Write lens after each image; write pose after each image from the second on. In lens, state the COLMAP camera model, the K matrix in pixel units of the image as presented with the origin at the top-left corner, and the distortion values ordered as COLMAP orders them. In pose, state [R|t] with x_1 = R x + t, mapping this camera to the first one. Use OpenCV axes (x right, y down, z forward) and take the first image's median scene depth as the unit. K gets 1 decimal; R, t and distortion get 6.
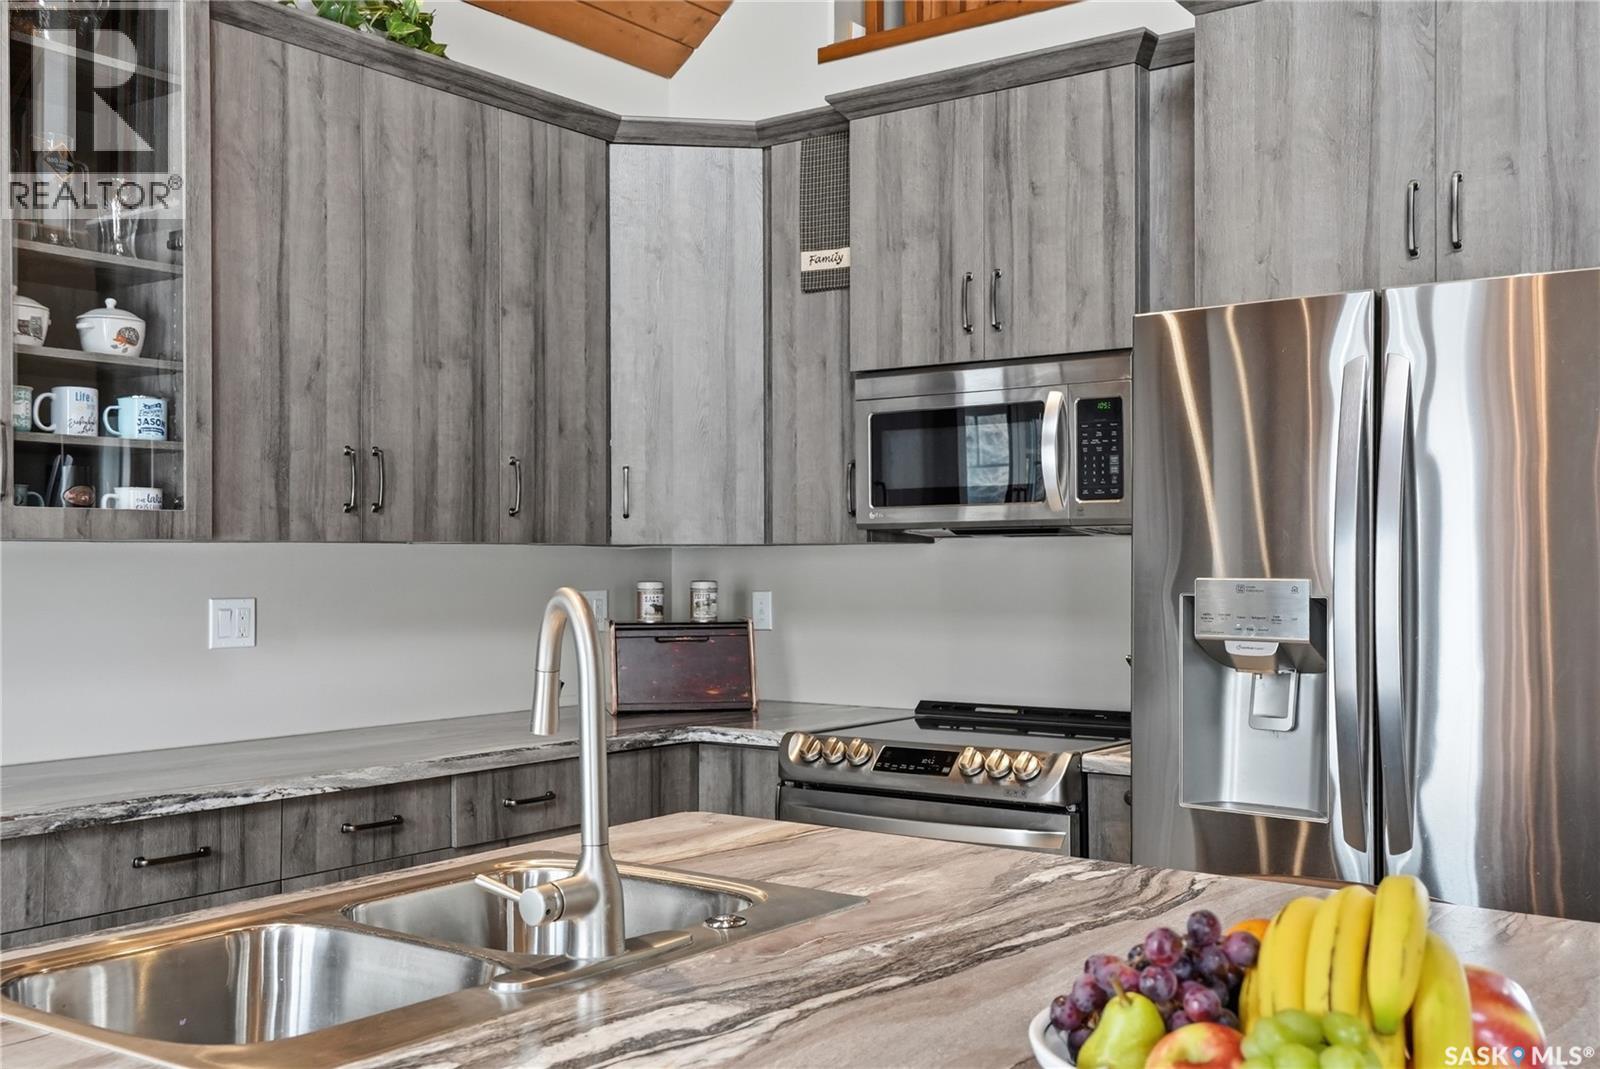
lens RADIAL K [[1633.1, 0, 808.3], [0, 1633.1, 539.0], [0, 0, 1]] dist [0.109372, 0.000000]
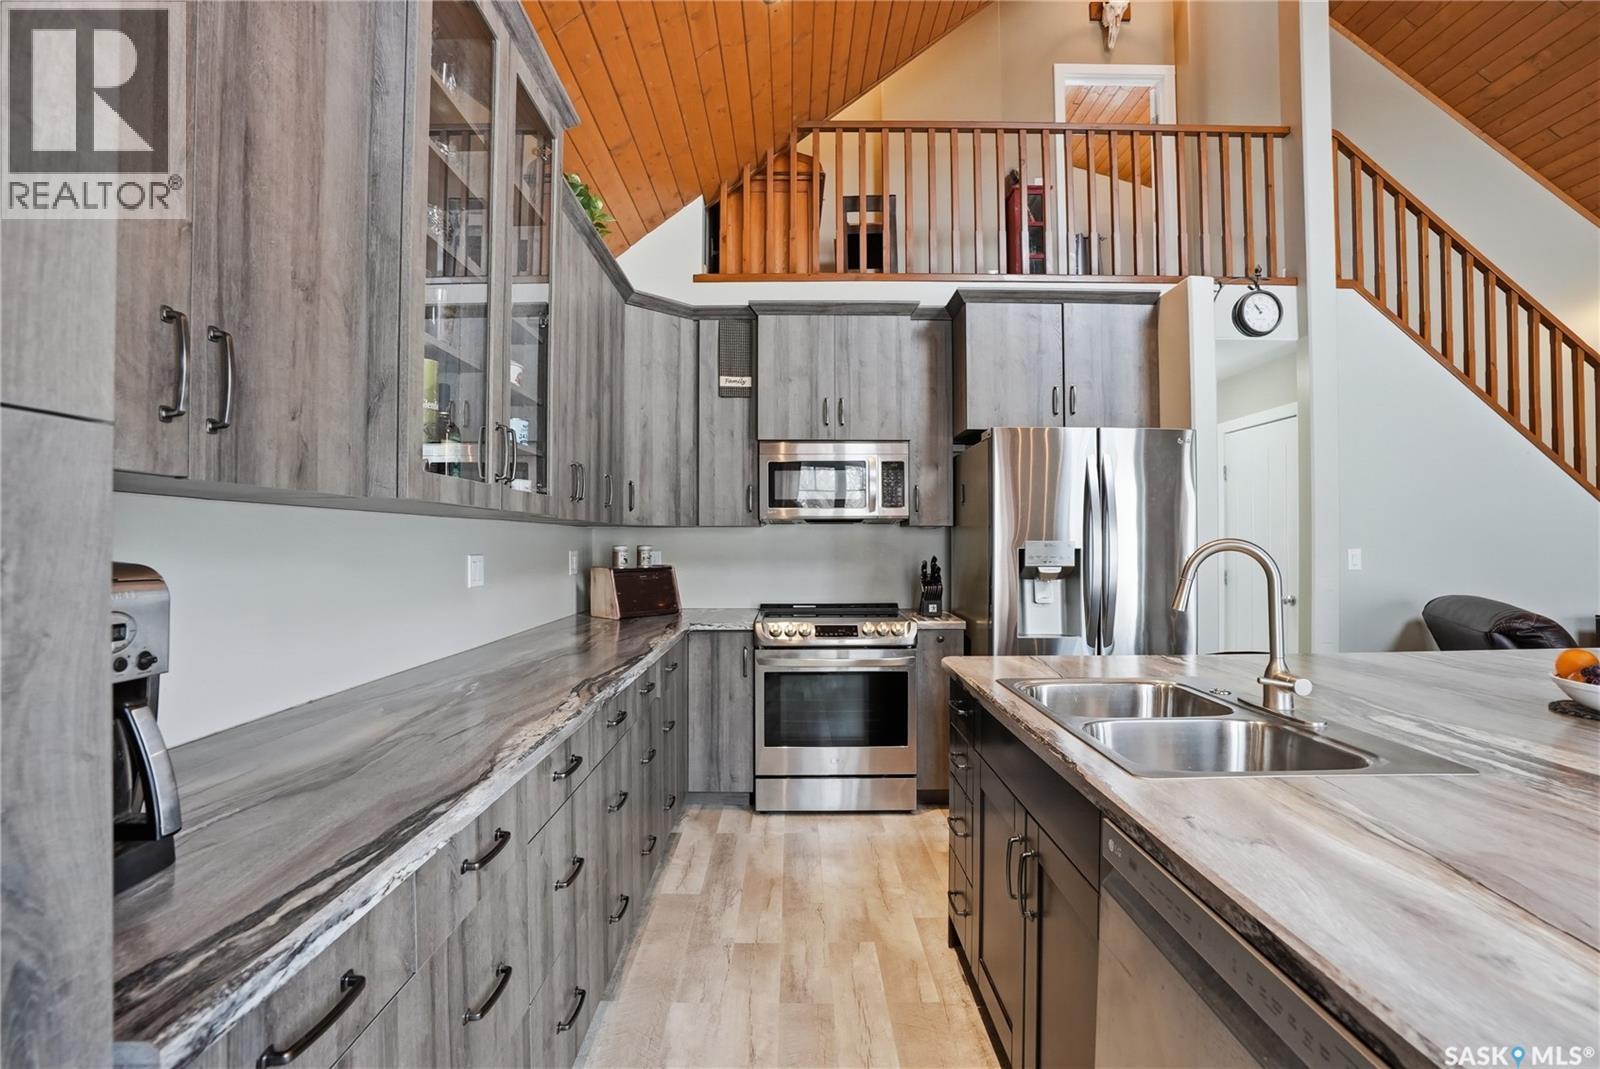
lens RADIAL K [[745.5, 0, 802.7], [0, 745.5, 524.7], [0, 0, 1]] dist [-0.027398, 0.000664]
pose [[0.800168, 0.015361, 0.599579, -0.491200], [-0.008437, 0.999861, -0.014356, 0.014495], [-0.599716, 0.006428, 0.800187, 0.252793]]
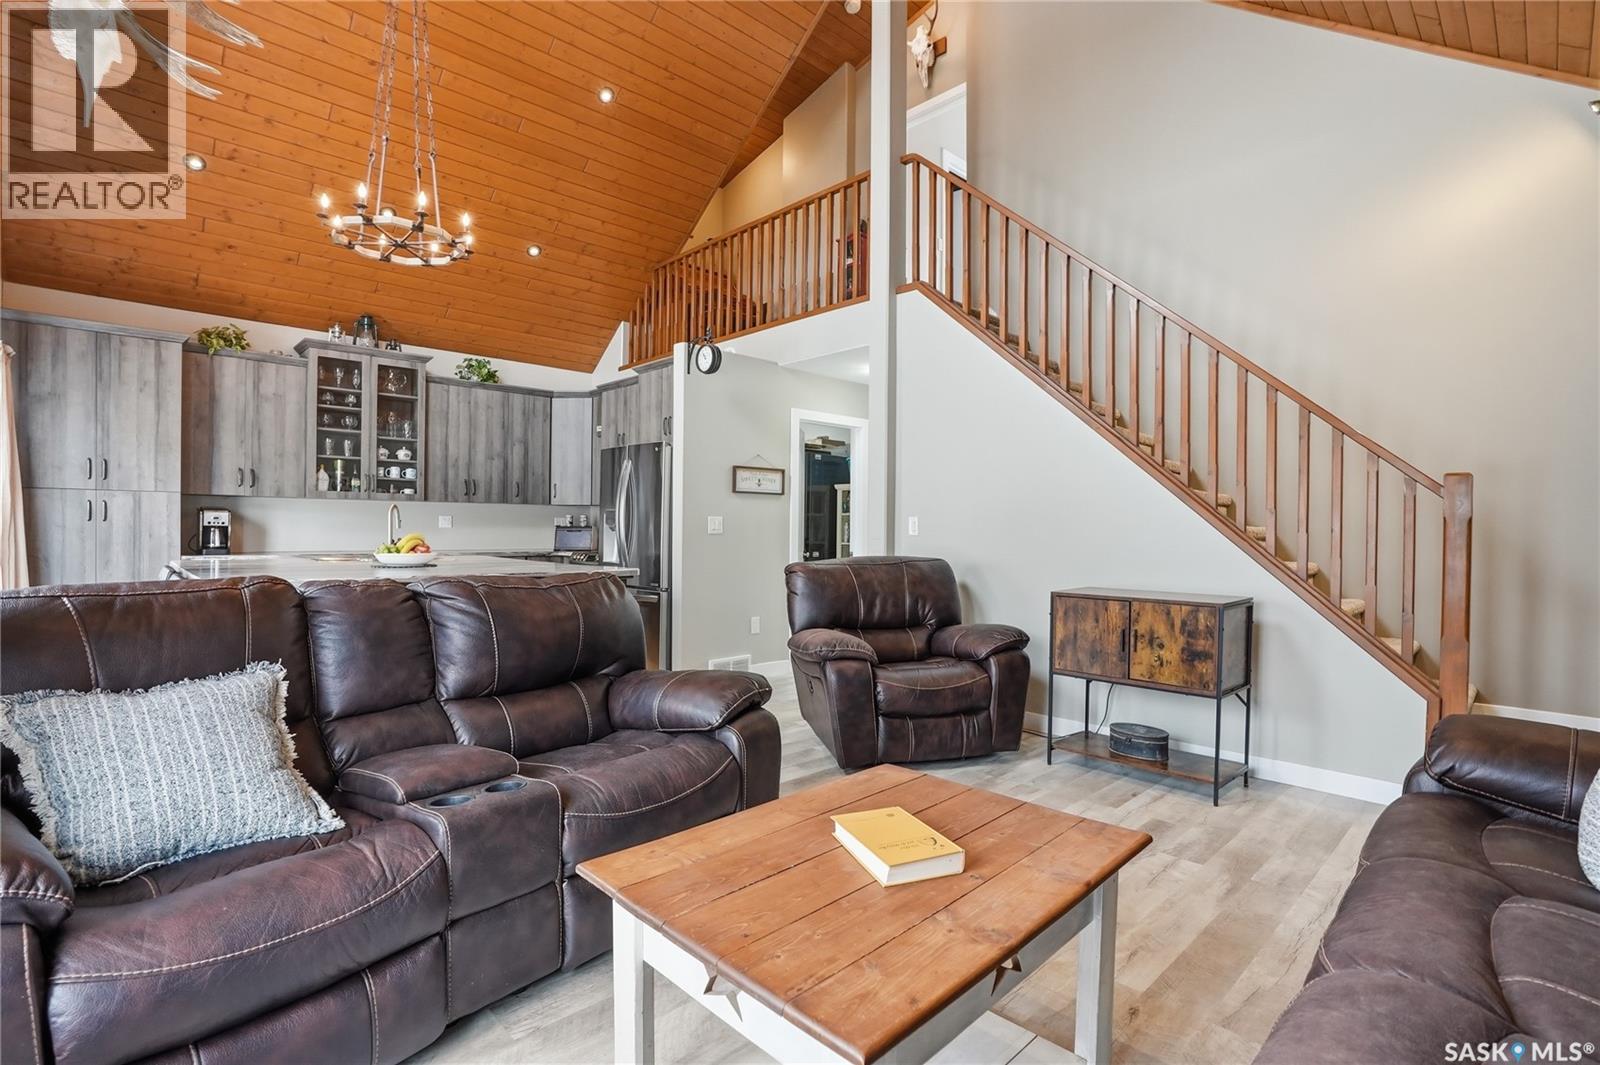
lens RADIAL K [[752.0, 0, 794.5], [0, 752.0, 528.0], [0, 0, 1]] dist [-0.037262, 0.000504]
pose [[0.984364, 0.010290, -0.175845, 0.798624], [-0.007347, 0.999822, 0.017378, 0.025484], [0.175993, -0.015814, 0.984264, -0.650402]]
